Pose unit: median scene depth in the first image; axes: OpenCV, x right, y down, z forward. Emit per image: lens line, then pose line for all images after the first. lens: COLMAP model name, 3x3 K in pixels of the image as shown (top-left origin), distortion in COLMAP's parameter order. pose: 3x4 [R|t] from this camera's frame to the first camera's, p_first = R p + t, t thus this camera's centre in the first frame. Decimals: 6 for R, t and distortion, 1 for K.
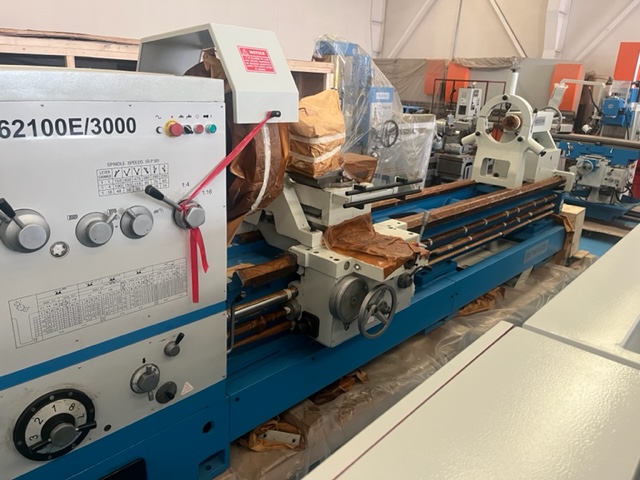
lens RADIAL K [[487.0, 0, 319.9], [0, 487.0, 239.1], [0, 0, 1]] dist [0.045923, -0.060122]
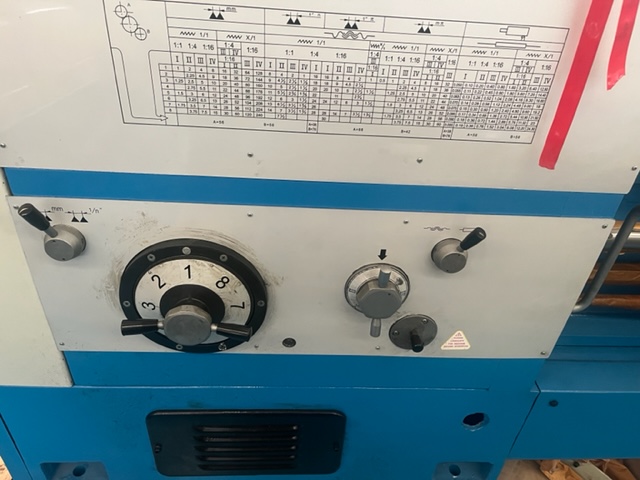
lens RADIAL K [[487.0, 0, 322.8], [0, 487.0, 241.6], [0, 0, 1]] dist [0.045923, -0.060122]
pose [[0.723233, 0.387497, -0.571646, -0.142350], [-0.247862, 0.918245, 0.308853, 0.109005], [0.644591, -0.081684, 0.760151, 0.607000]]
